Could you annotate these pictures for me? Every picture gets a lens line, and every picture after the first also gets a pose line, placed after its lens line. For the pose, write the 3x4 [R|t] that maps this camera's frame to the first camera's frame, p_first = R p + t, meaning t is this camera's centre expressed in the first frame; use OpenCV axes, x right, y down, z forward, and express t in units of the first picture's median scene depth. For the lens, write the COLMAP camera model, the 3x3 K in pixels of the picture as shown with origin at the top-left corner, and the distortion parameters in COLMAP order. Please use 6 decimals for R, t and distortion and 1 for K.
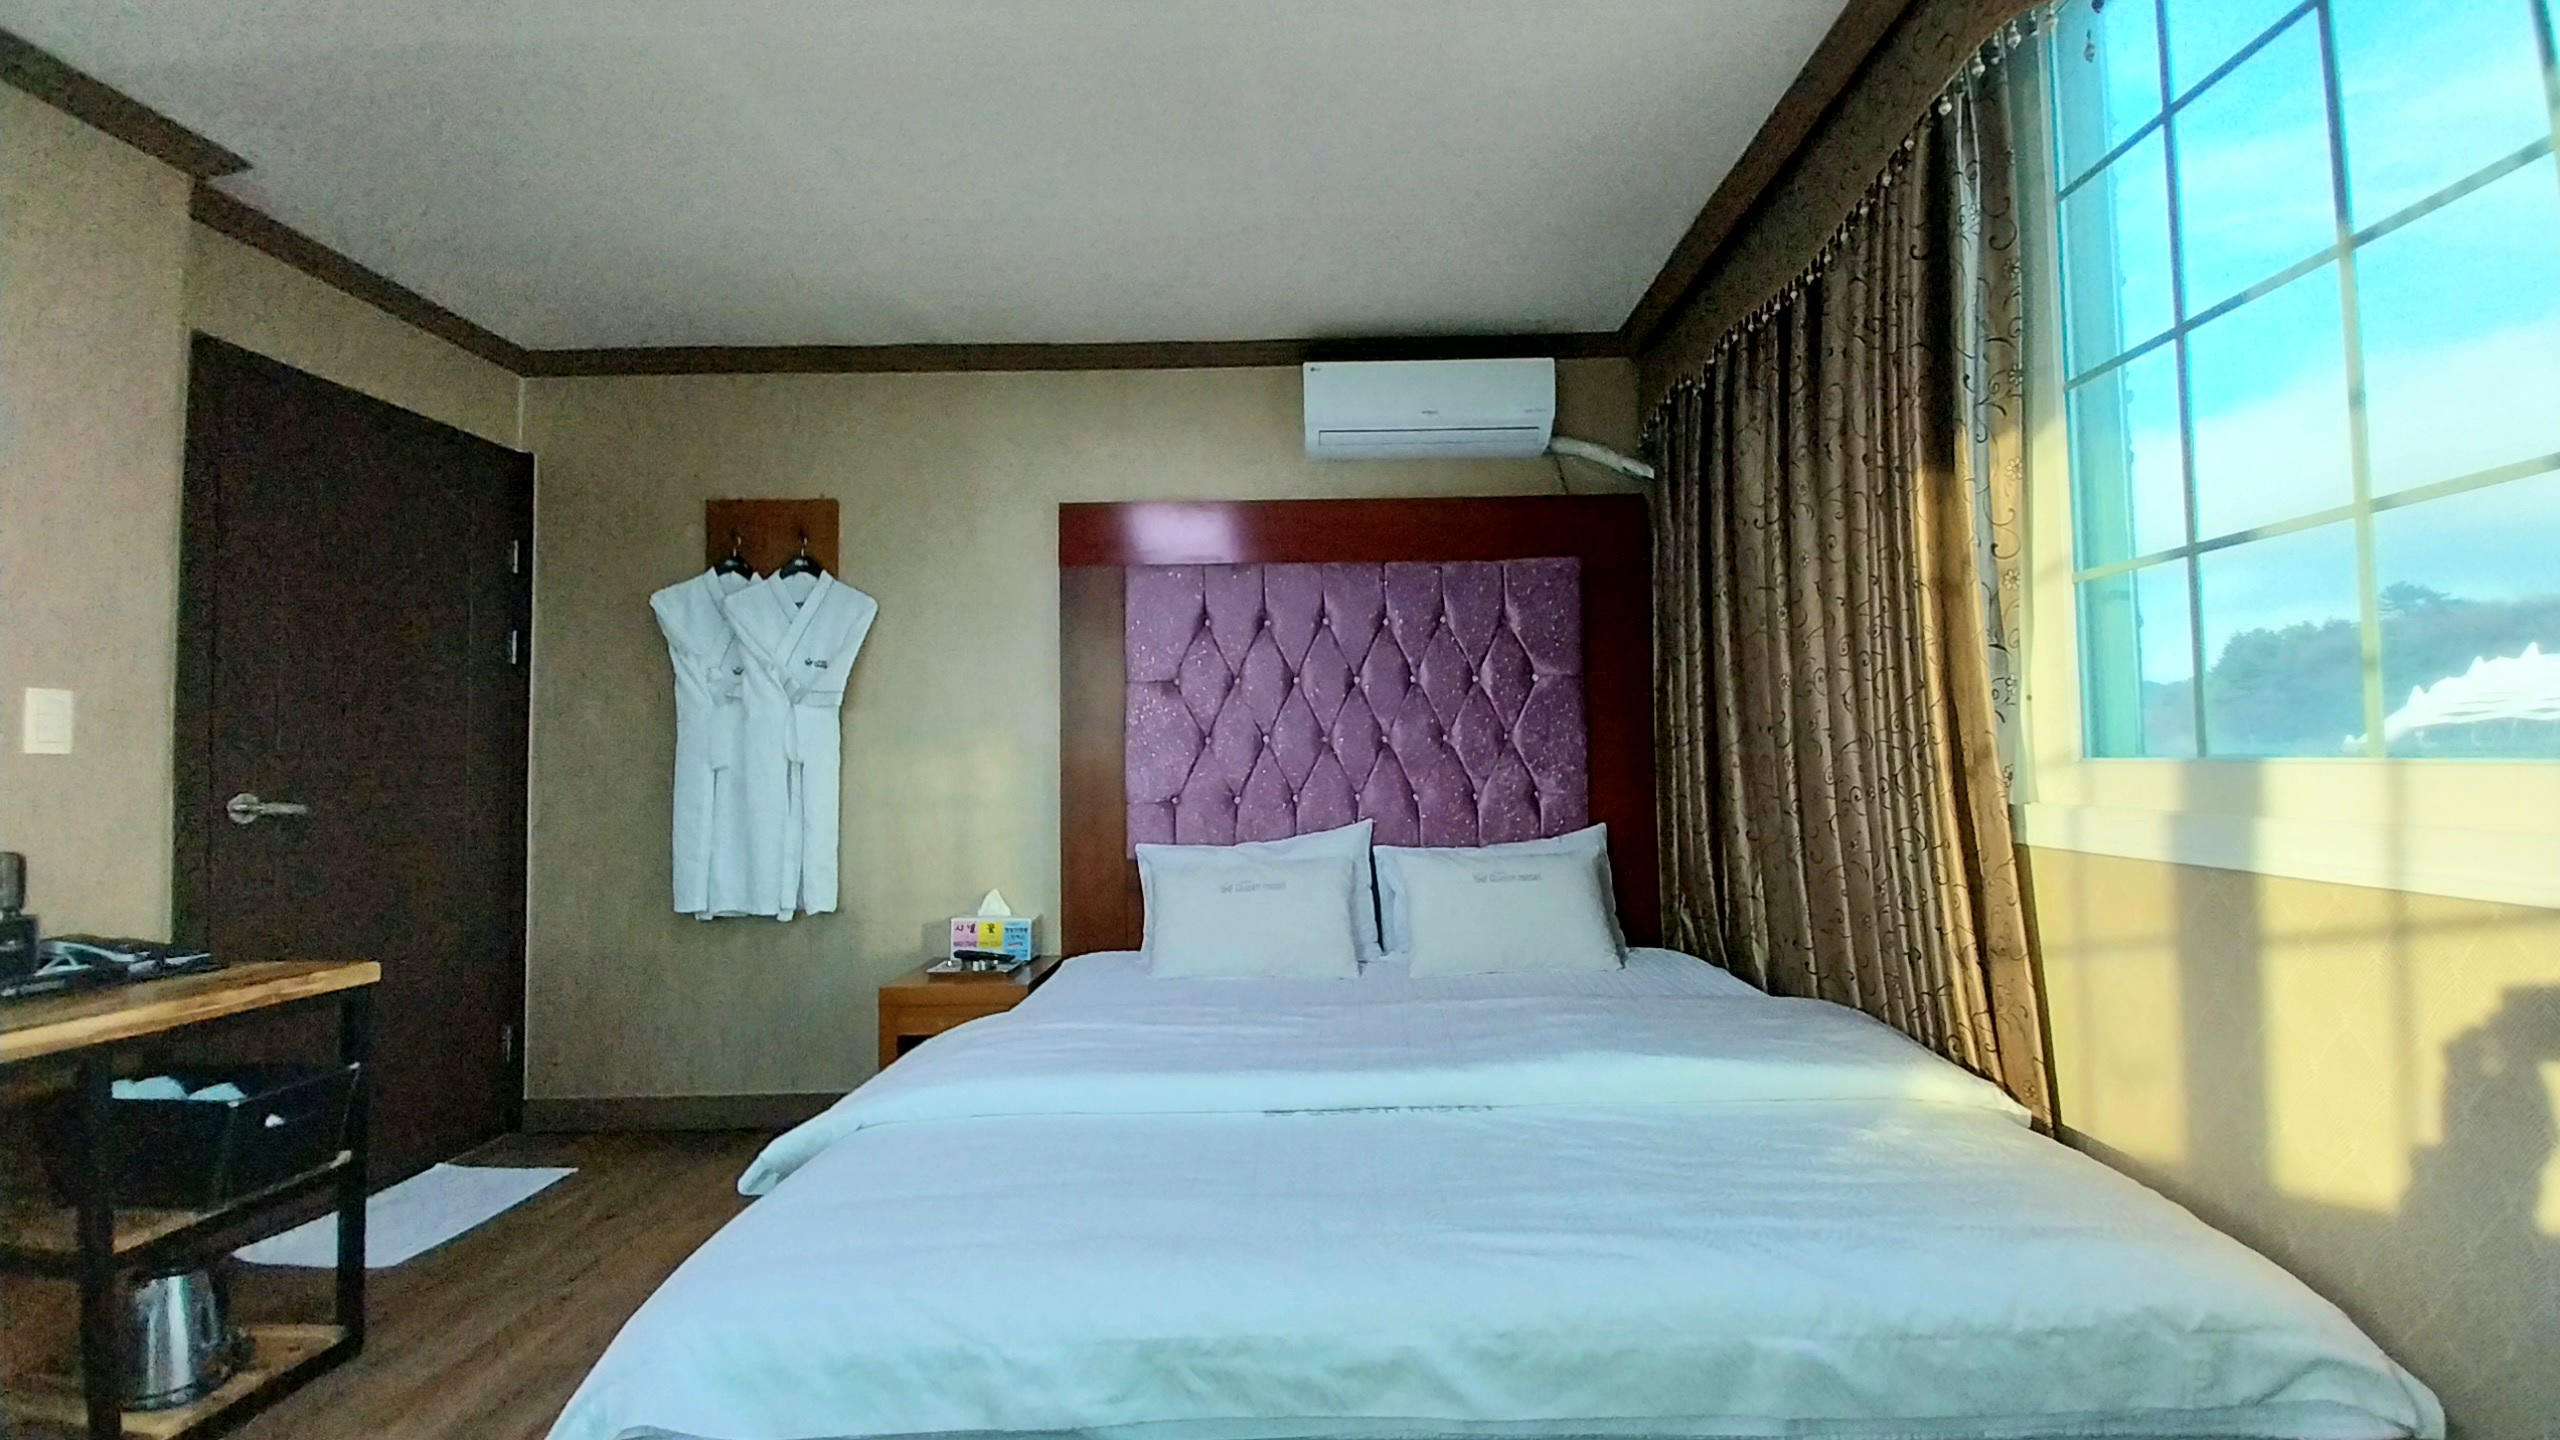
lens RADIAL K [[1001.7, 0, 1291.3], [0, 1001.7, 693.6], [0, 0, 1]] dist [0.003681, -0.003840]
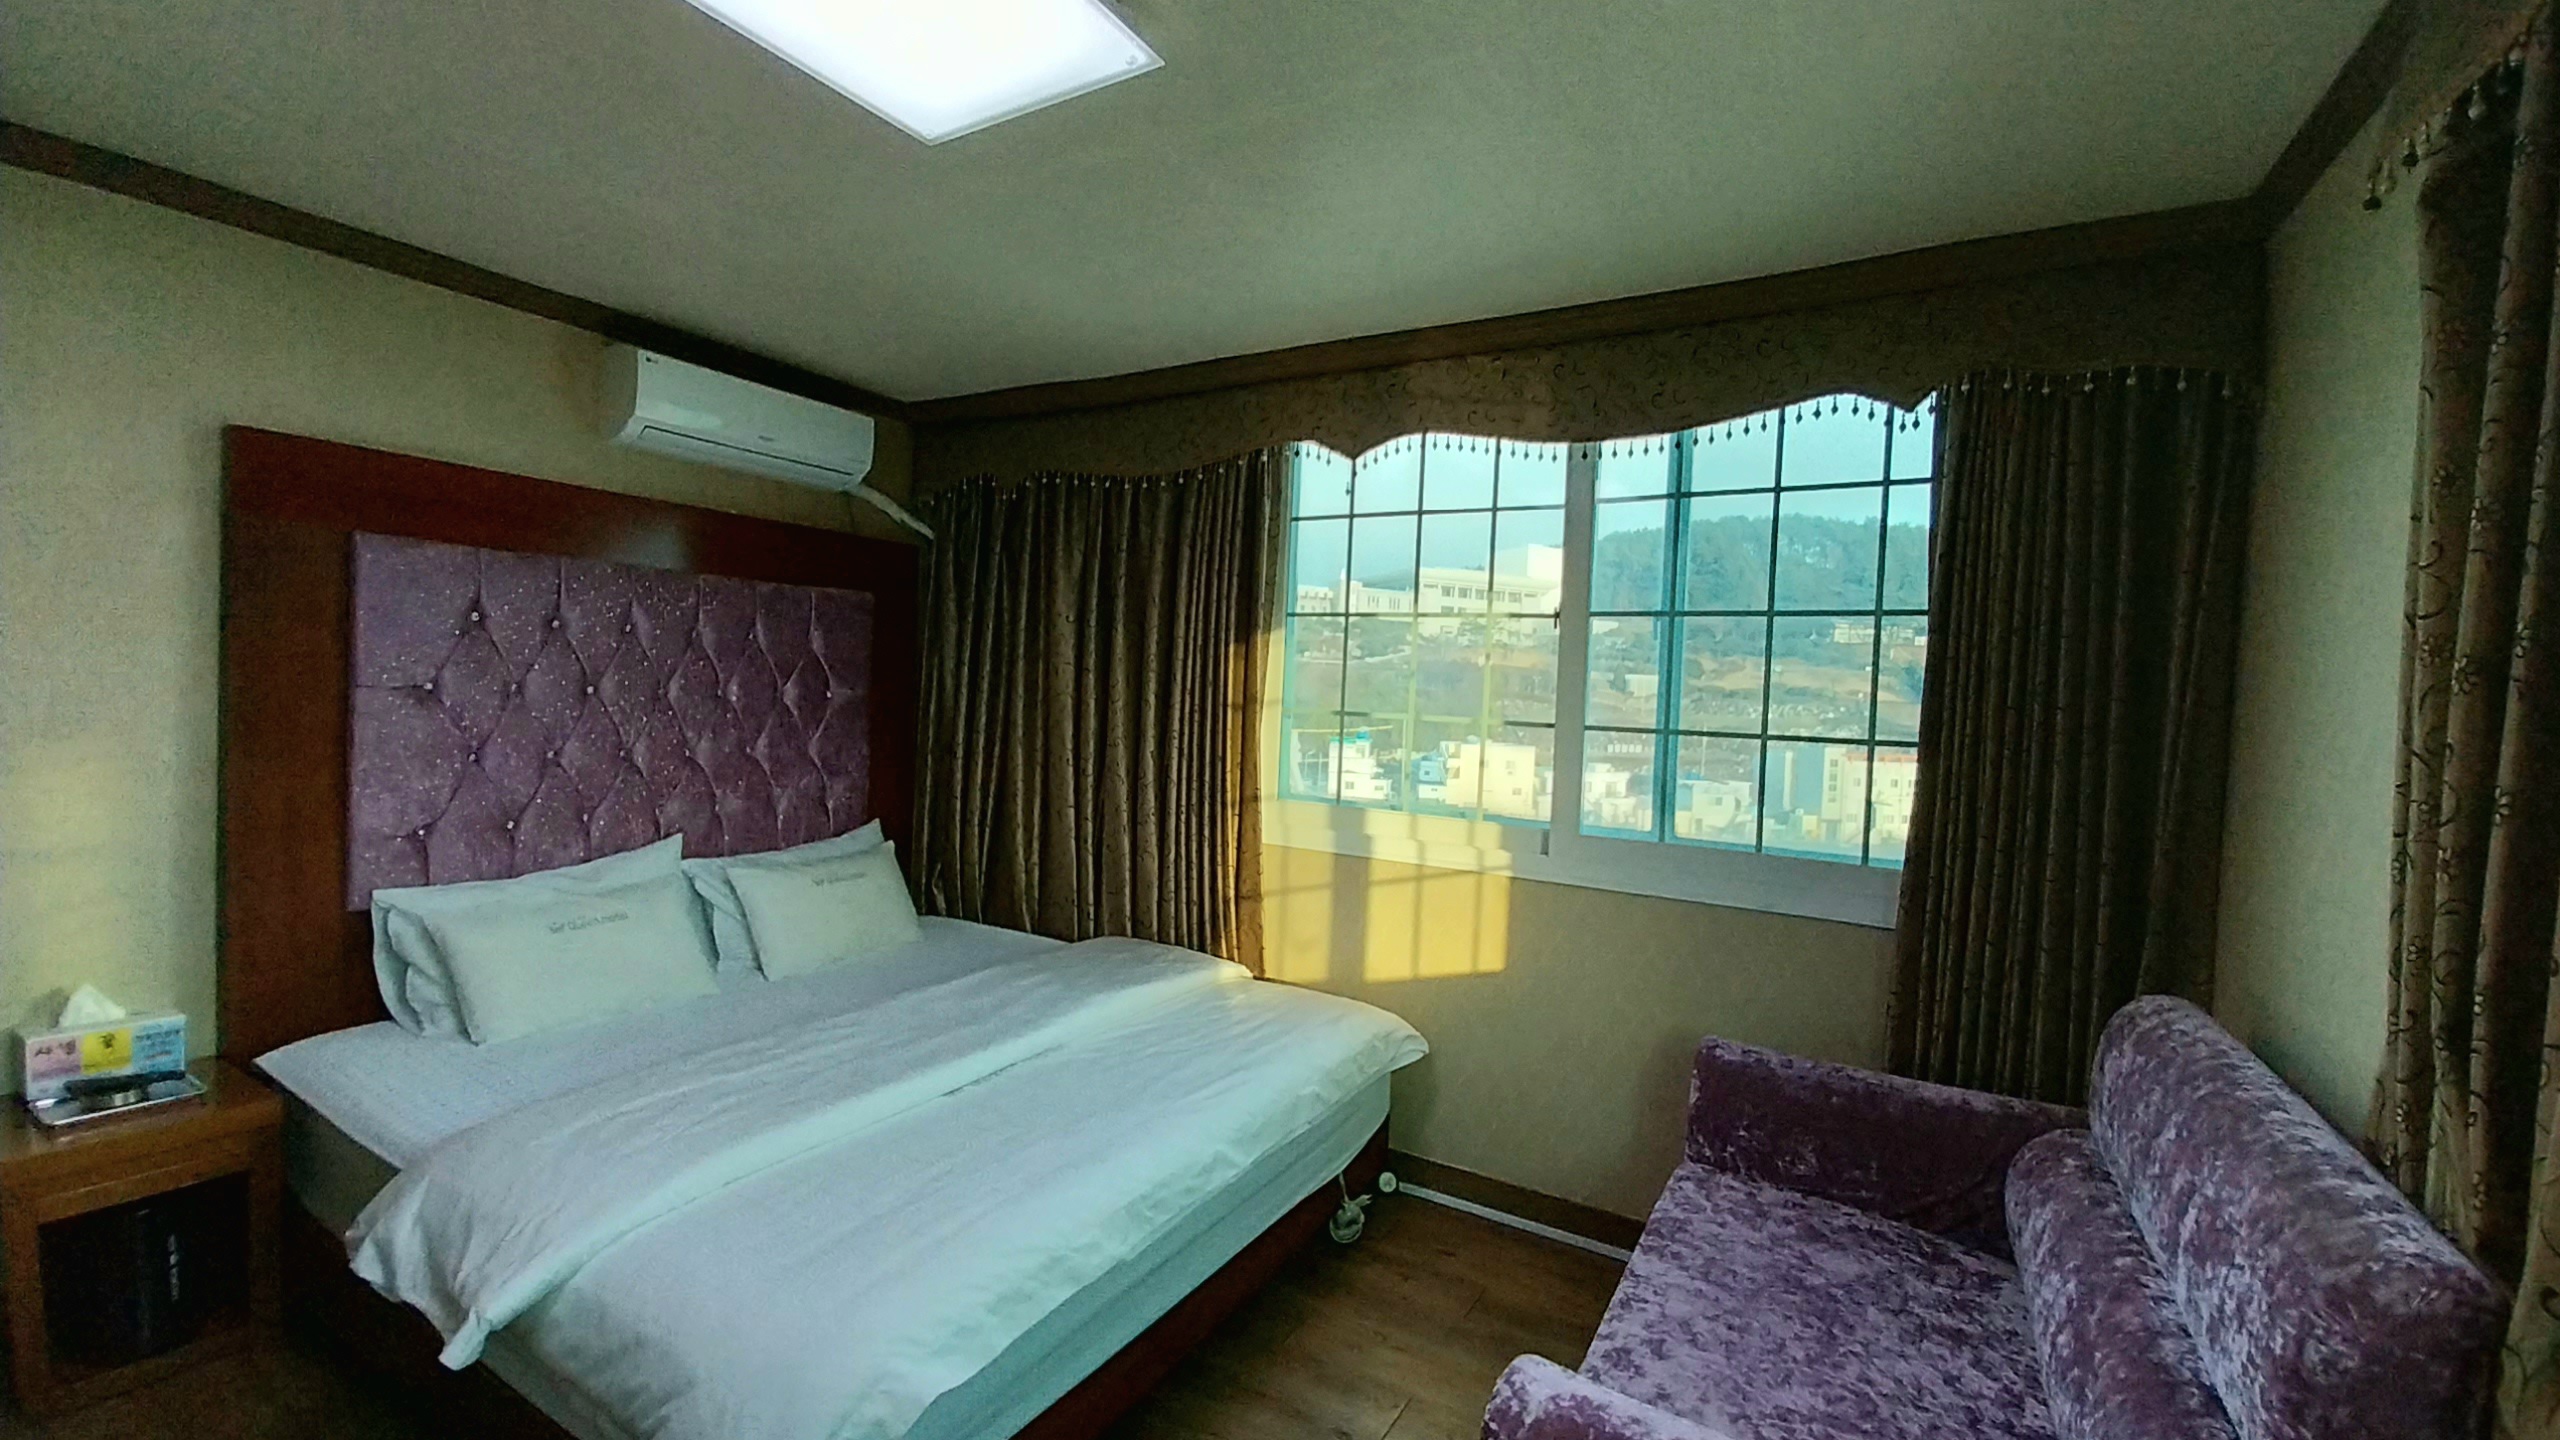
lens RADIAL K [[1001.7, 0, 1281.4], [0, 1001.7, 729.7], [0, 0, 1]] dist [0.003681, -0.003840]
pose [[0.501728, 0.000986, 0.865025, -0.484585], [-0.100405, 0.993307, 0.057105, -0.095265], [-0.859178, -0.115503, 0.498469, -0.000754]]
